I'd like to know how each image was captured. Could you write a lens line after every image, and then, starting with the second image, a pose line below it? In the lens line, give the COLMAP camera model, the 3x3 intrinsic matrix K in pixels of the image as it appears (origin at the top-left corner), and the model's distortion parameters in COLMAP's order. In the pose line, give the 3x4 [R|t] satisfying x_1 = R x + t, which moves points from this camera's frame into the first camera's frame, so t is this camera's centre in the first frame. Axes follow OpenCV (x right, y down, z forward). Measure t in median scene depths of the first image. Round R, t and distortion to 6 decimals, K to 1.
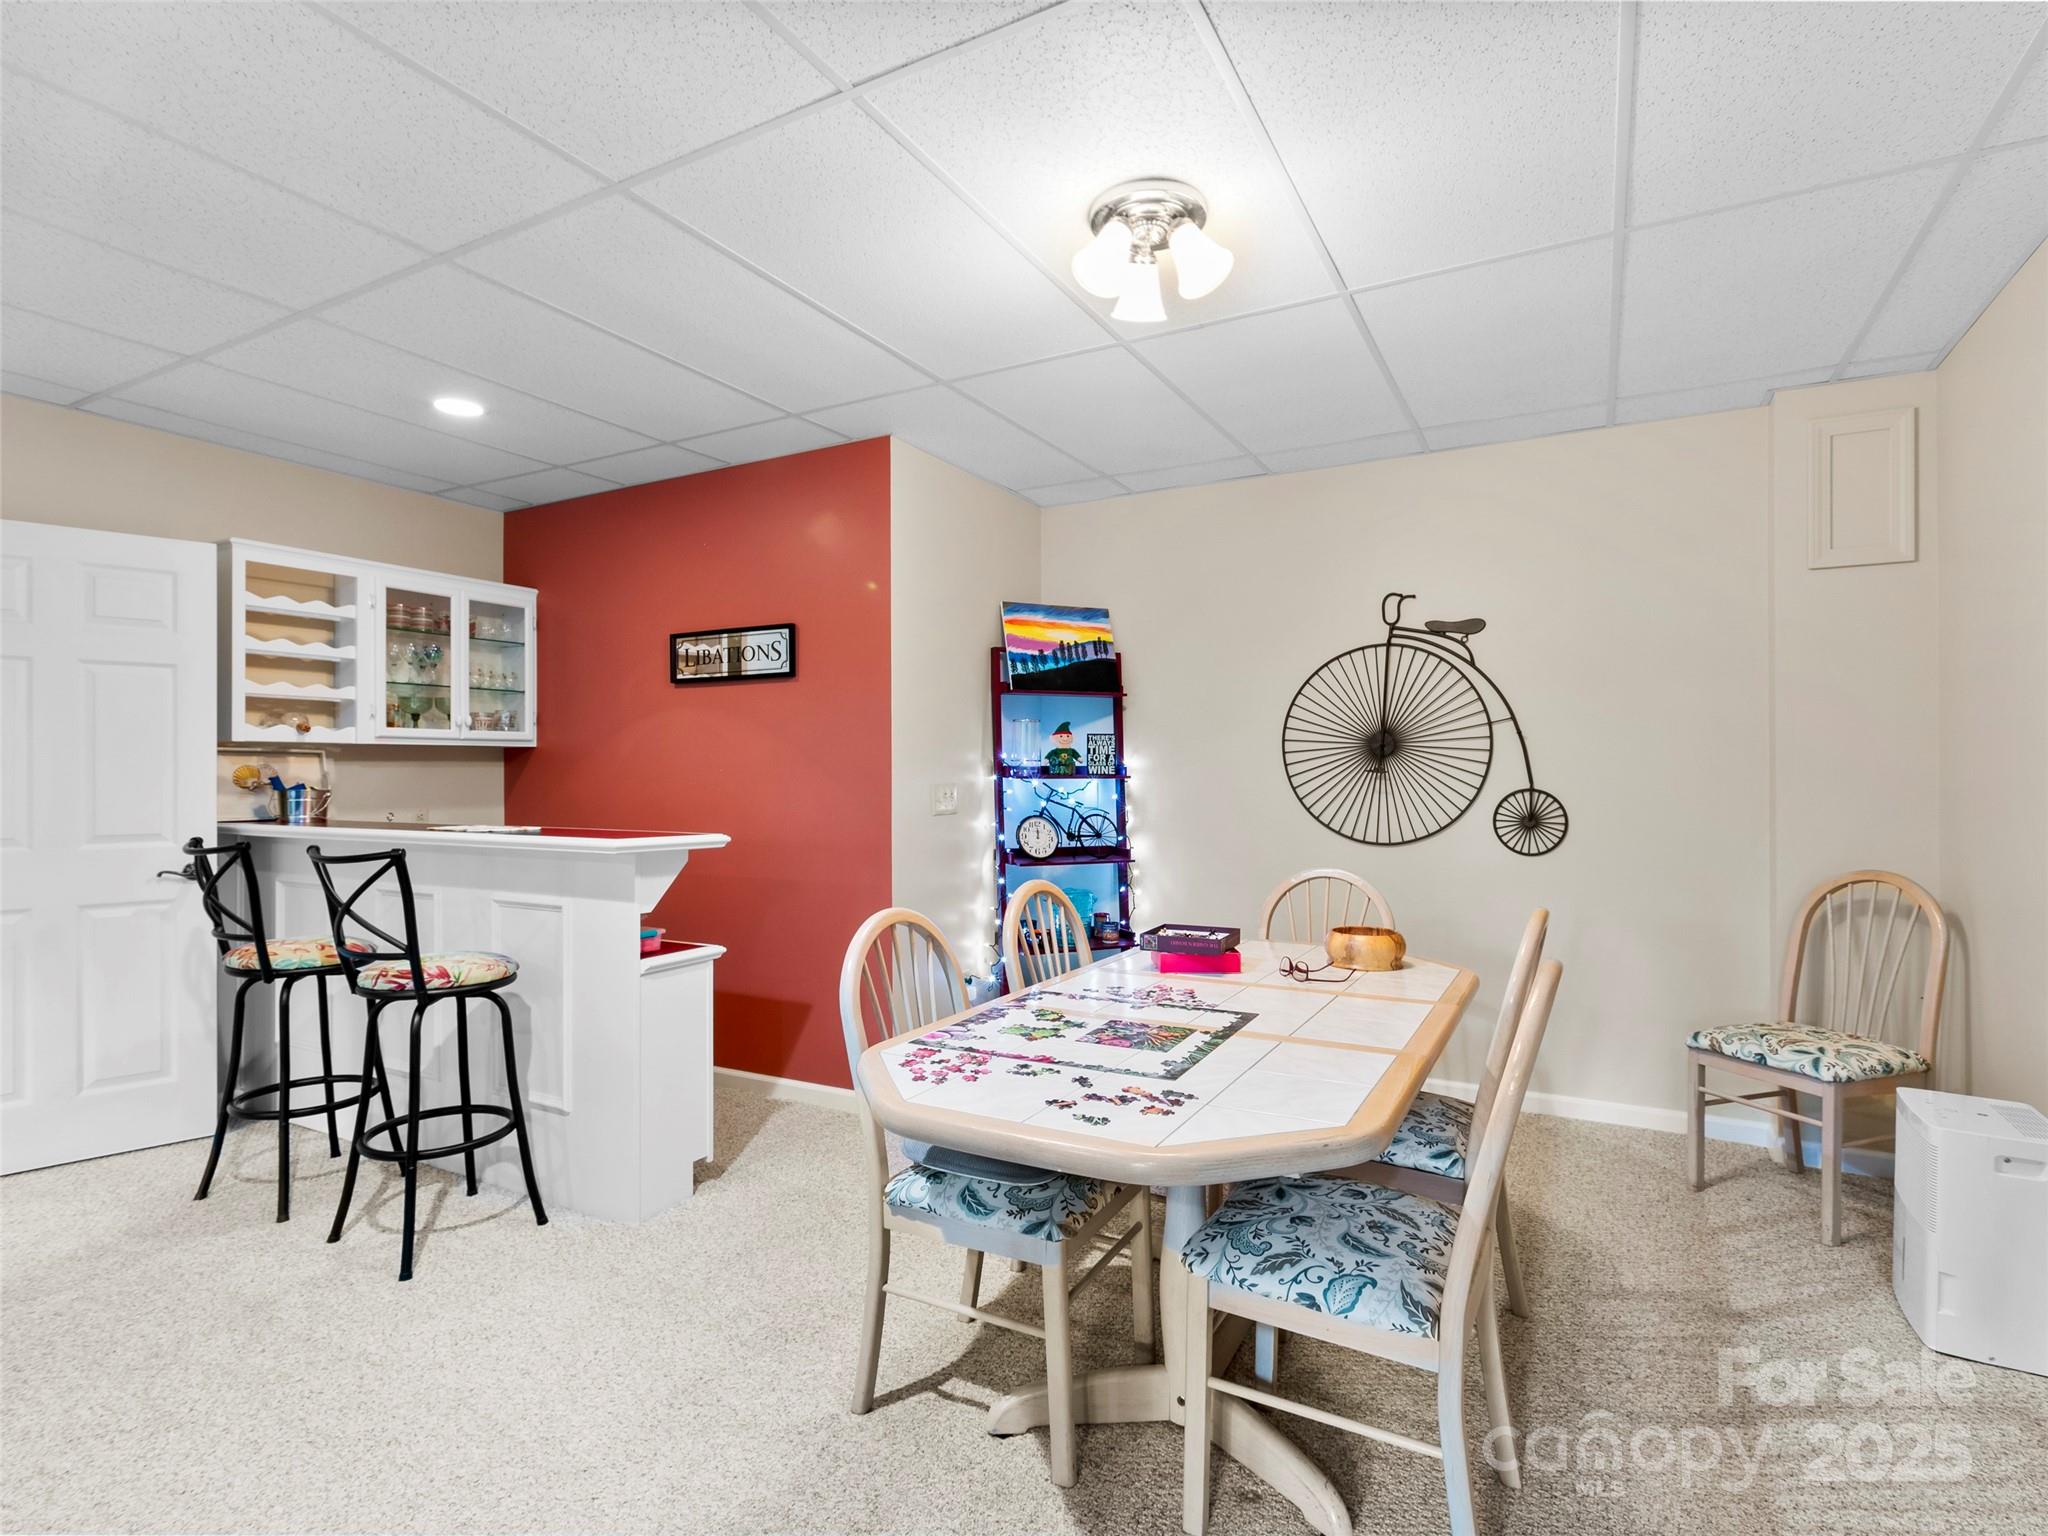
lens RADIAL K [[1028.4, 0, 1022.8], [0, 1028.4, 770.8], [0, 0, 1]] dist [0.004411, -0.002142]
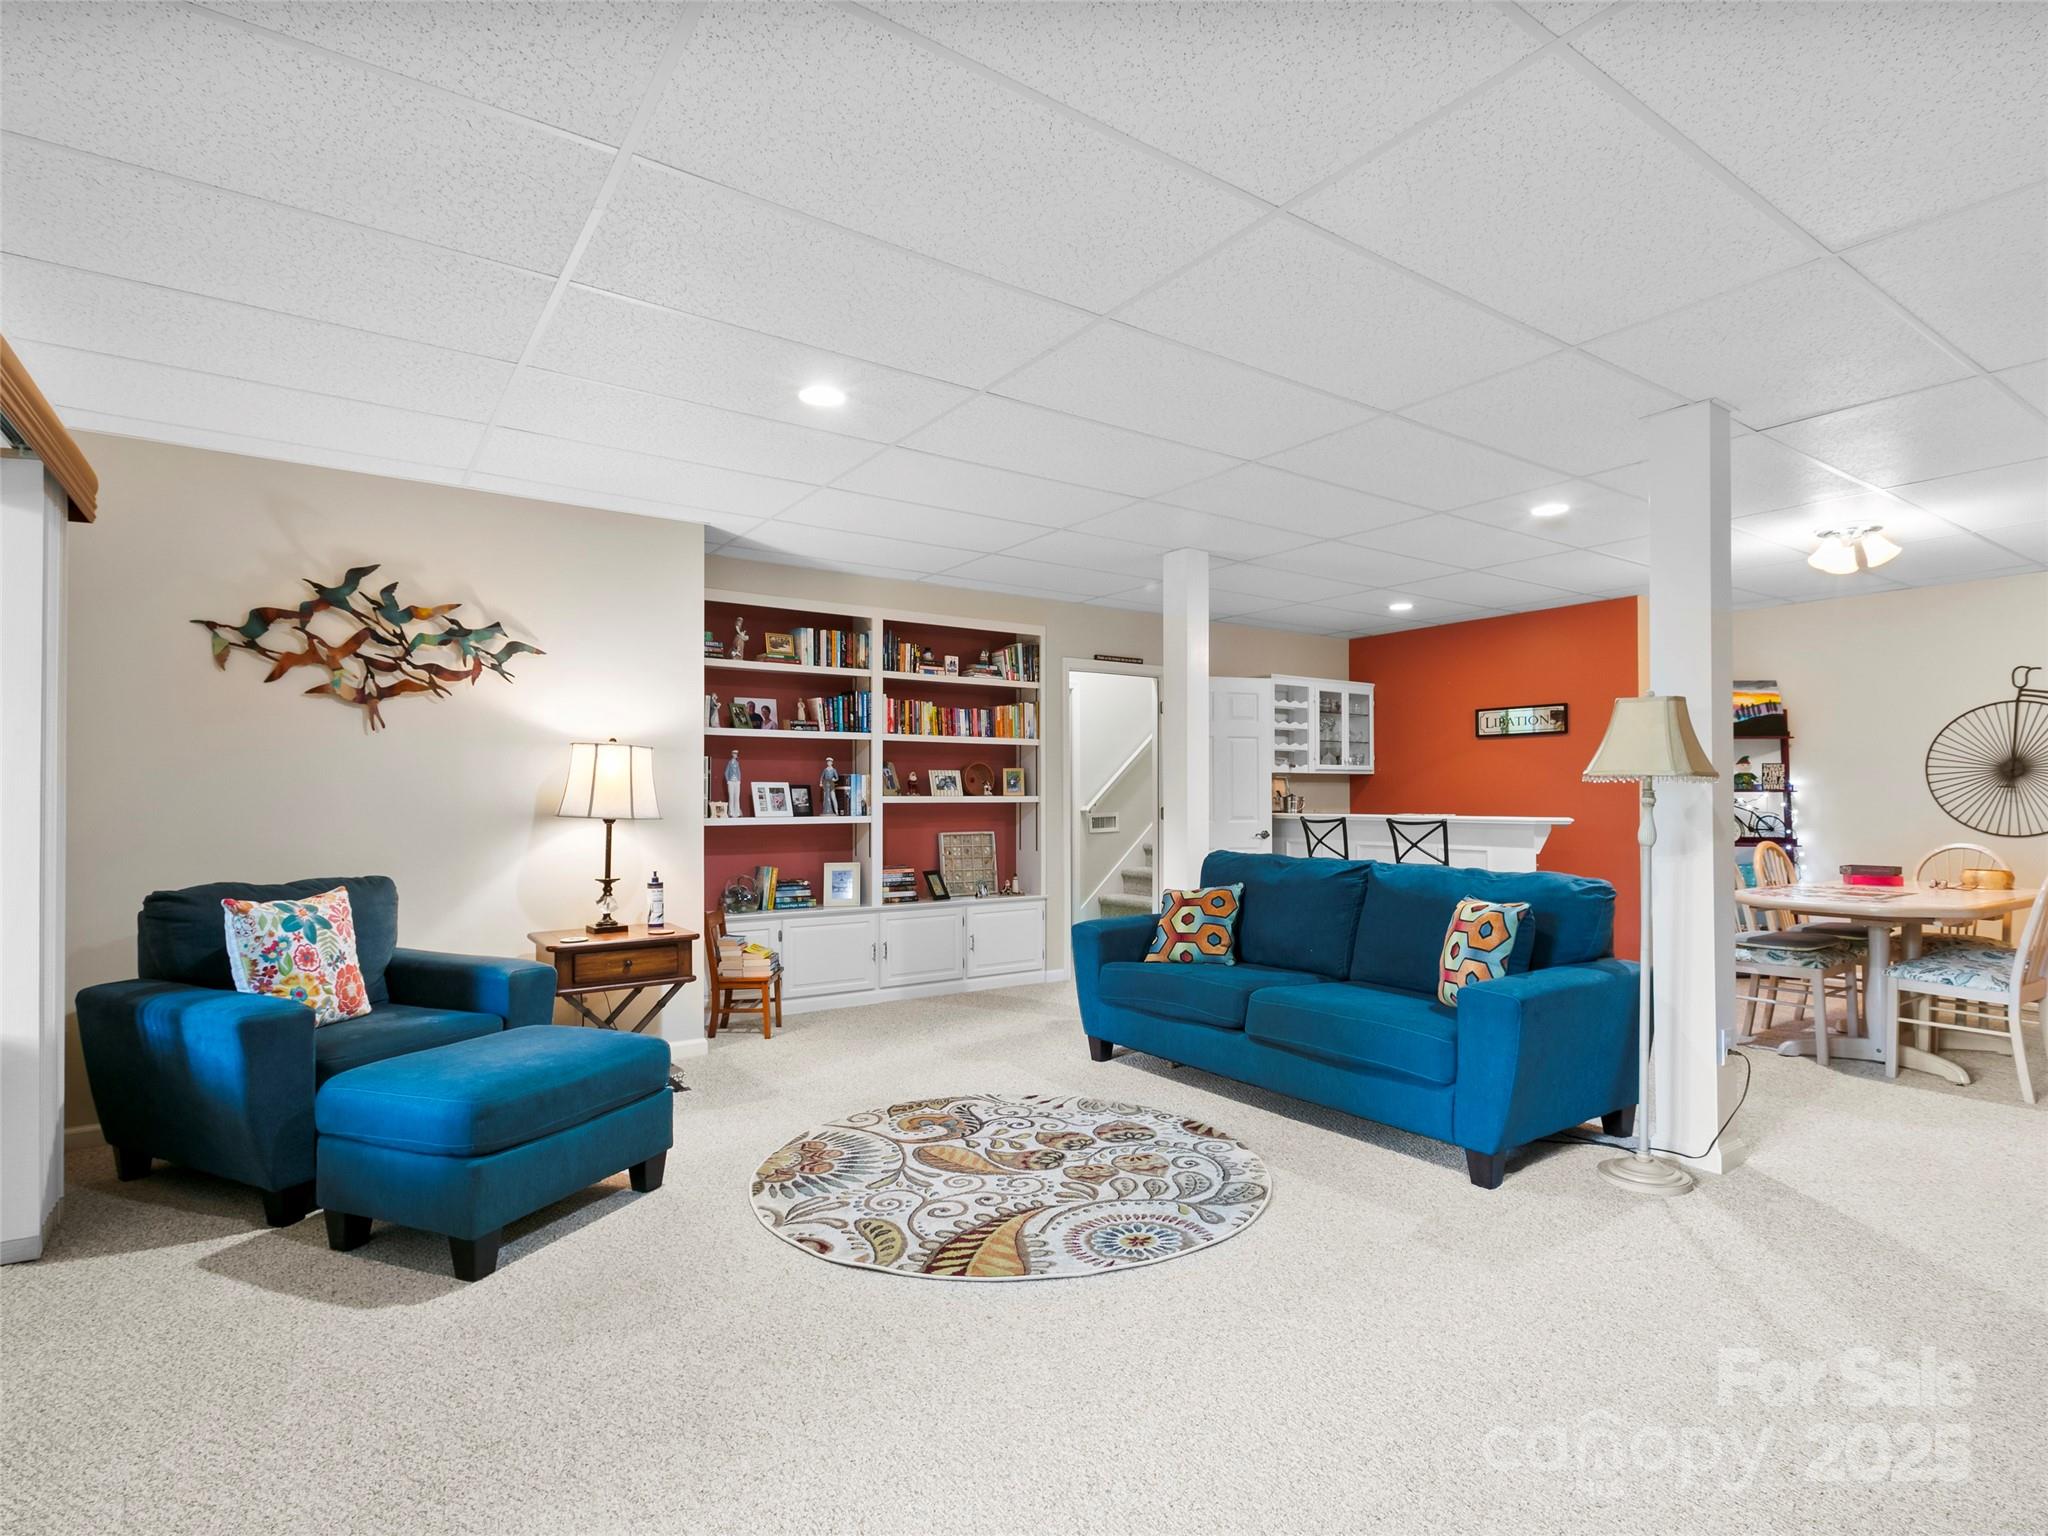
lens RADIAL K [[1028.4, 0, 1026.8], [0, 1028.4, 778.8], [0, 0, 1]] dist [0.004411, -0.002142]
pose [[0.895197, -0.004410, -0.445650, -0.240169], [-0.001863, 0.999905, -0.013638, 0.010616], [0.445667, 0.013039, 0.895104, -0.888048]]
